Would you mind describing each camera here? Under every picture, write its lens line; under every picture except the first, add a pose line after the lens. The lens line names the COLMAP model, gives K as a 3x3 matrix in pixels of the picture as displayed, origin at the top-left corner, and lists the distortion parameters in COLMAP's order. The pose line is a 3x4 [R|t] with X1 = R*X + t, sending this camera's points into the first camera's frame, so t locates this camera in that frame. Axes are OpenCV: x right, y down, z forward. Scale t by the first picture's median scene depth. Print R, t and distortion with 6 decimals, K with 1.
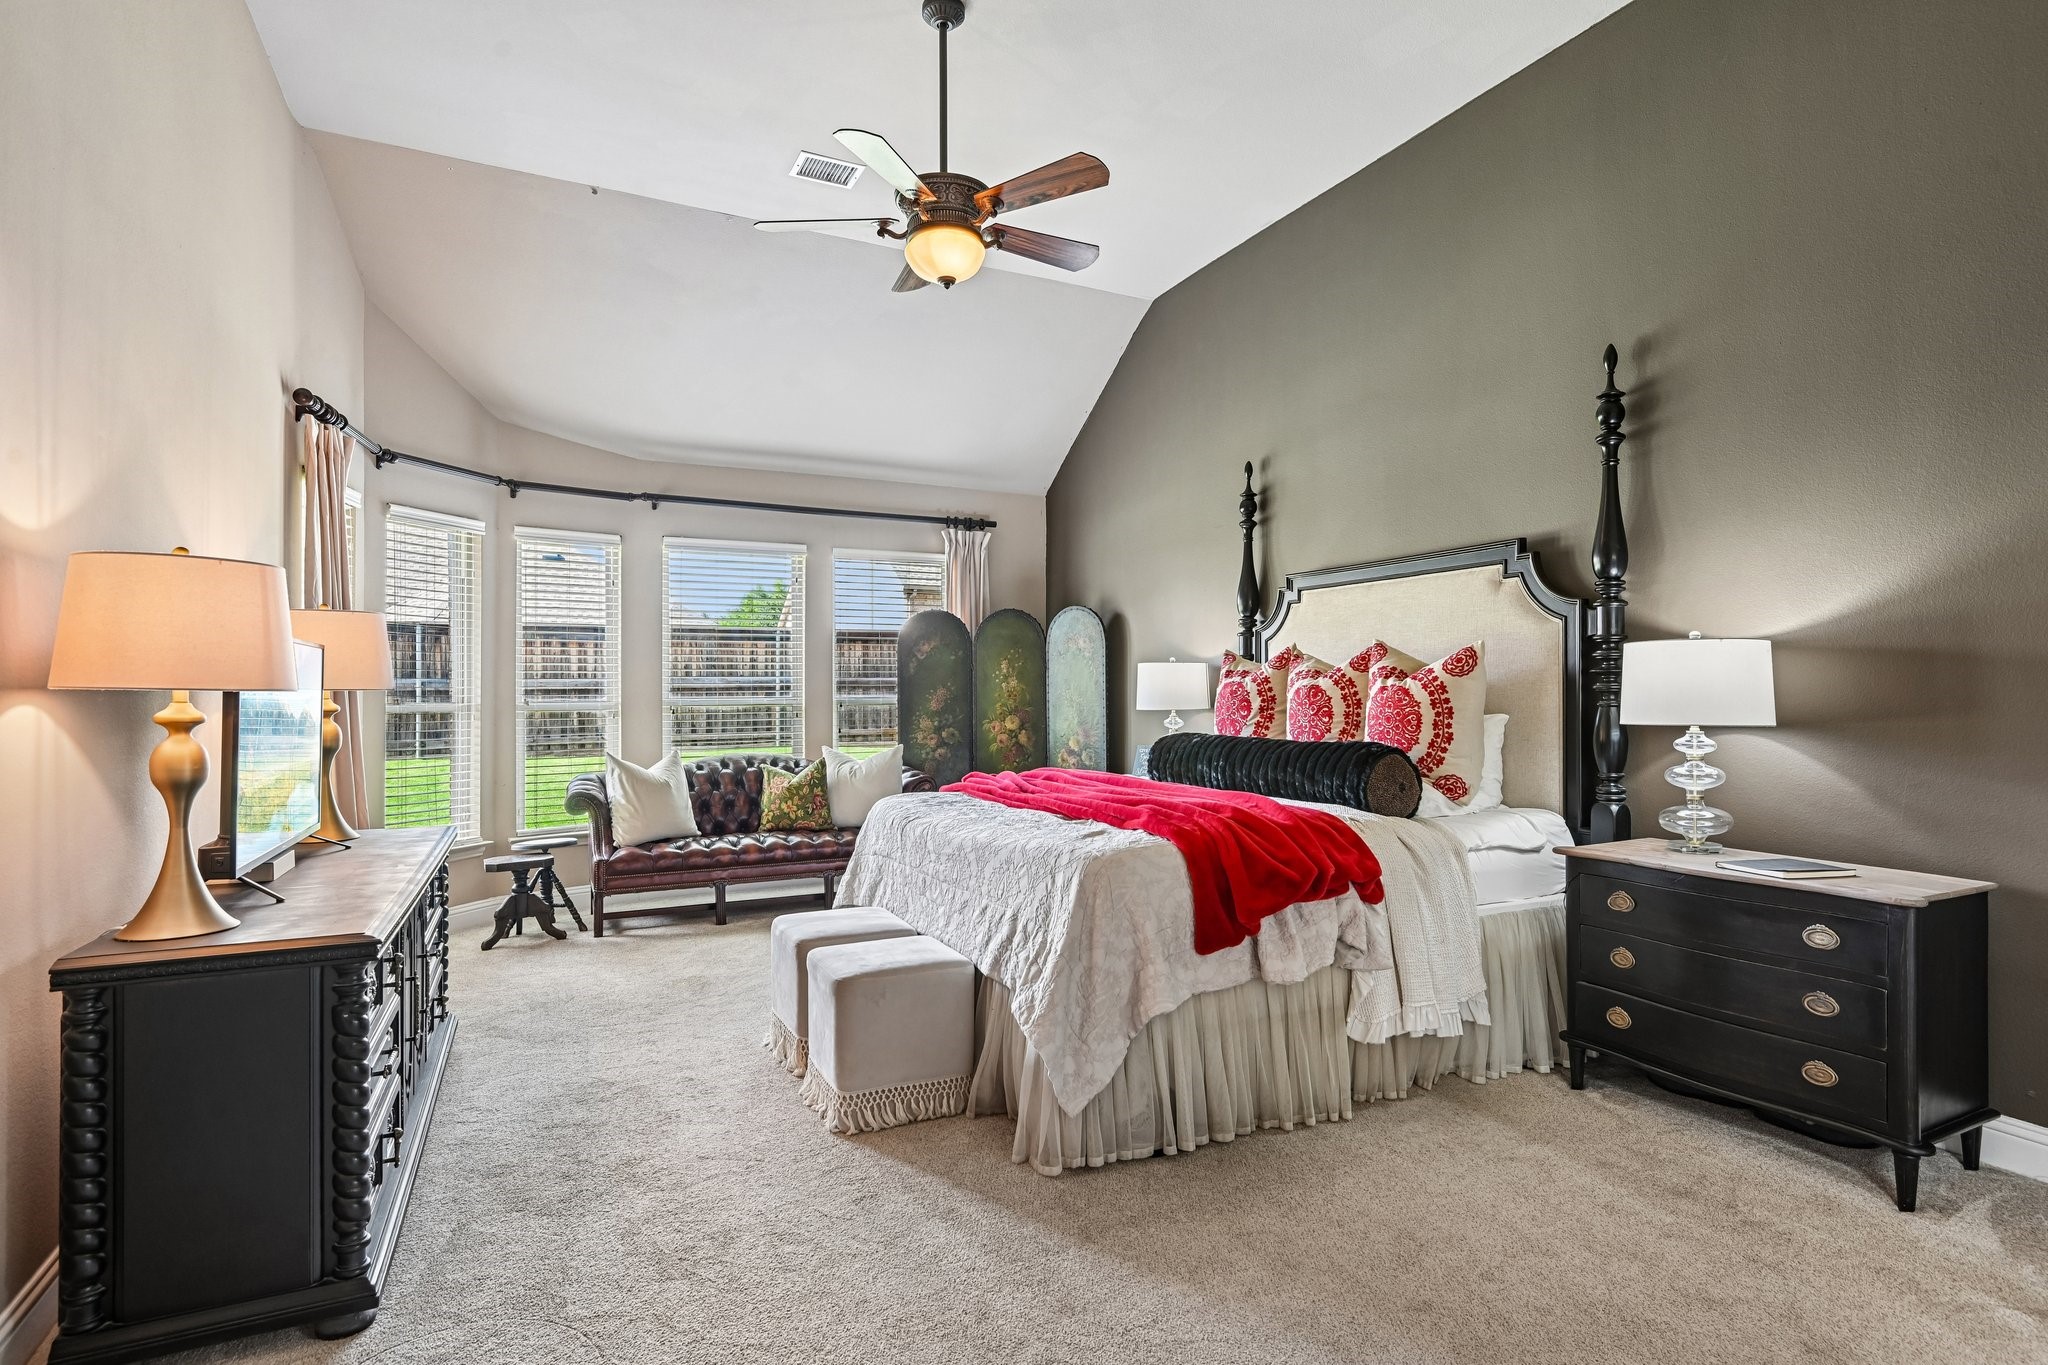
lens RADIAL K [[1014.9, 0, 1026.5], [0, 1014.9, 690.1], [0, 0, 1]] dist [0.010970, -0.012367]
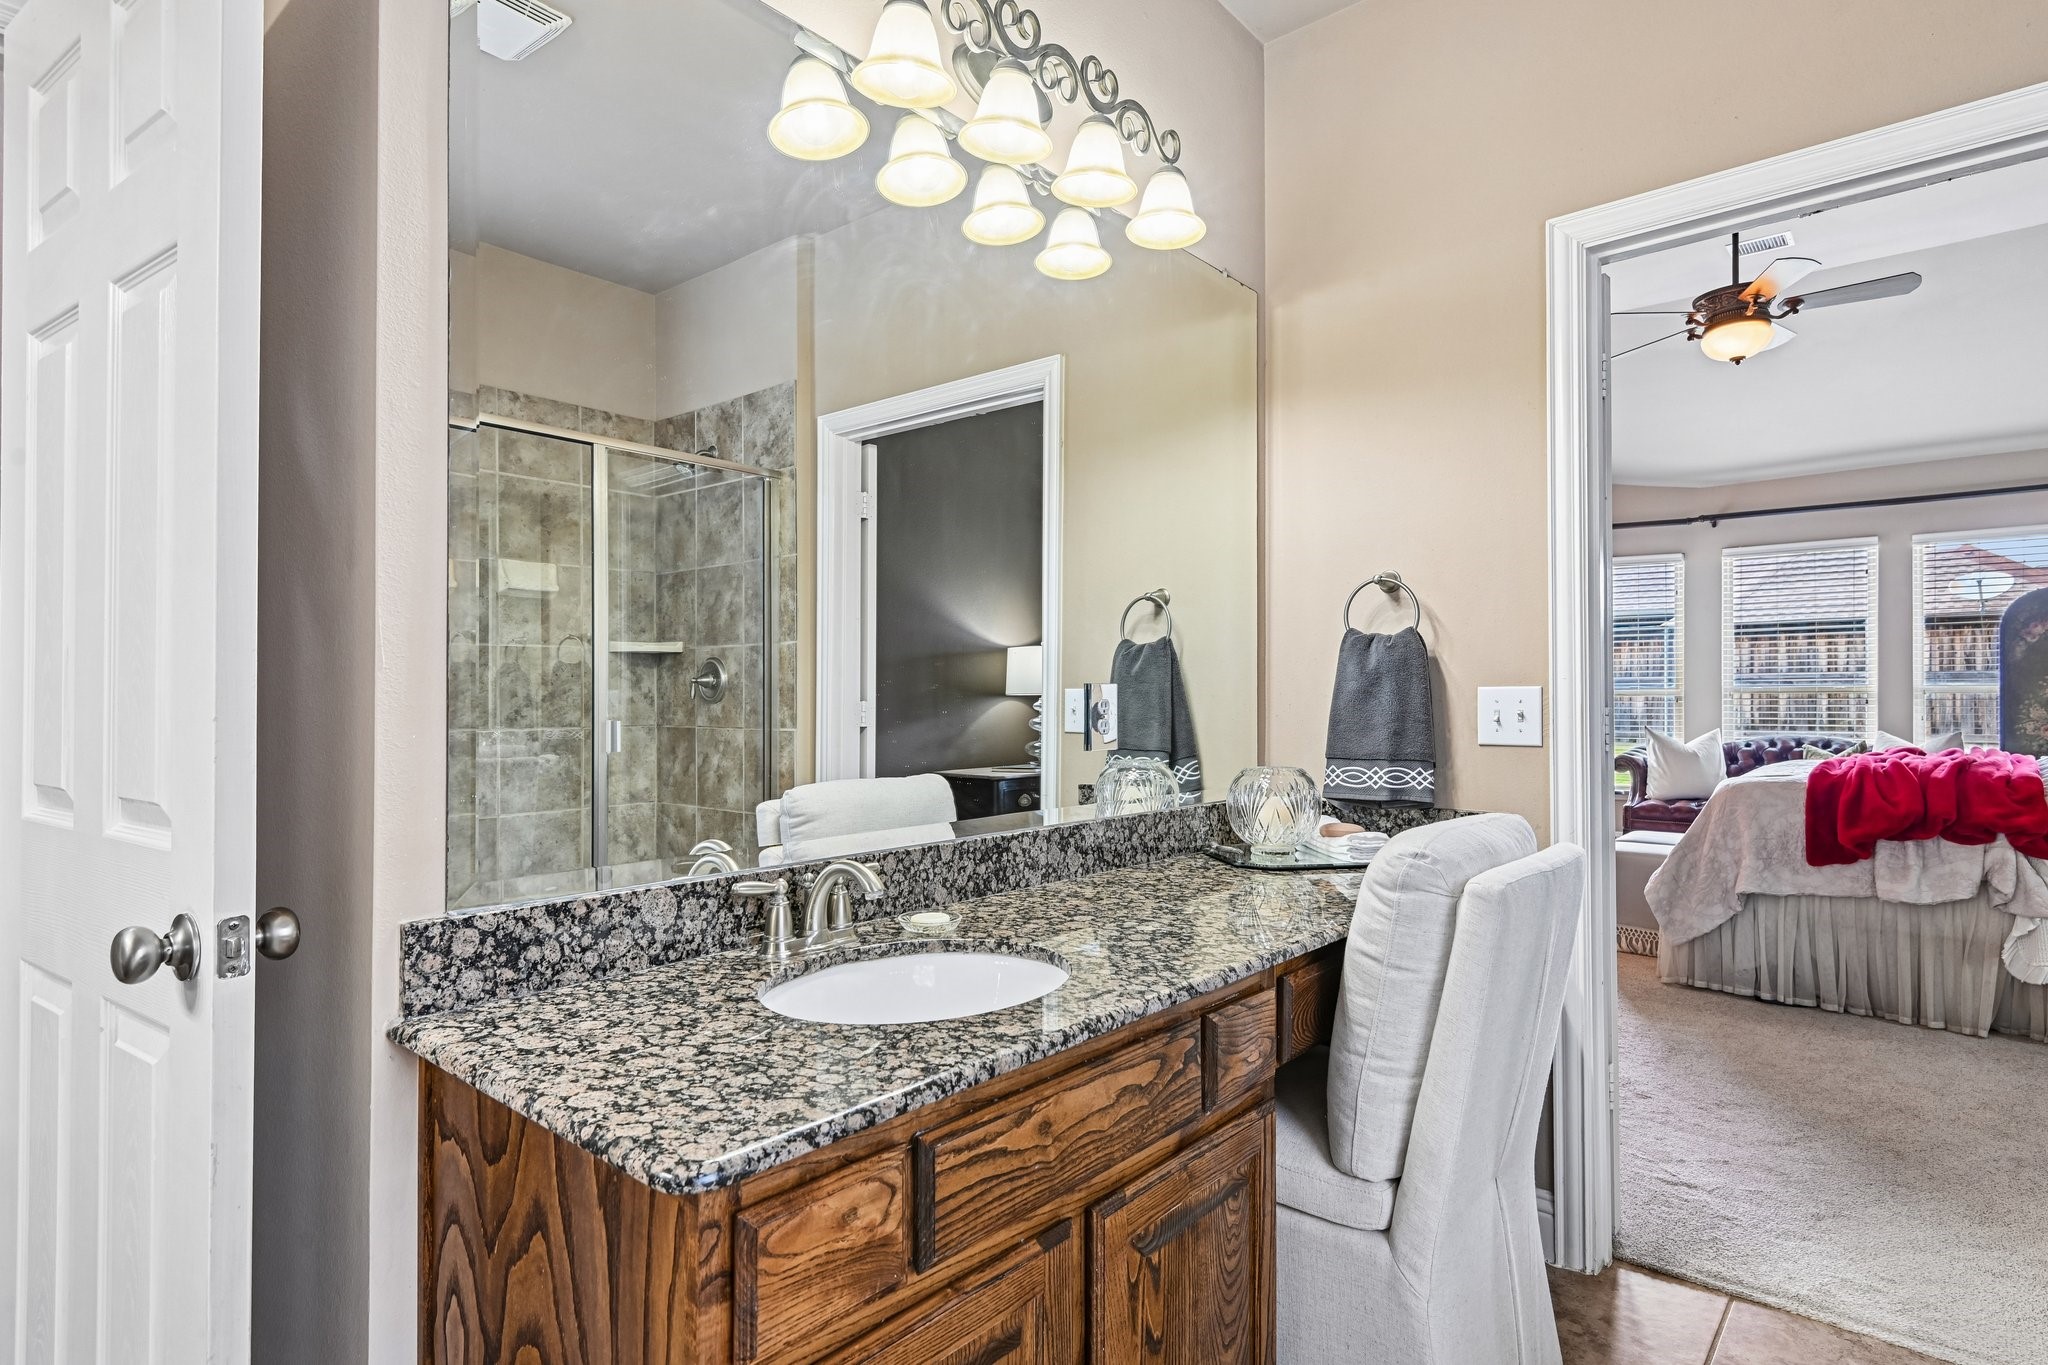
lens RADIAL K [[1057.7, 0, 1030.8], [0, 1057.7, 688.8], [0, 0, 1]] dist [0.012851, -0.009385]
pose [[0.372819, -0.003481, -0.927897, 0.525069], [-0.000723, 0.999992, -0.004042, 0.018484], [0.927904, 0.002178, 0.372814, -0.221347]]
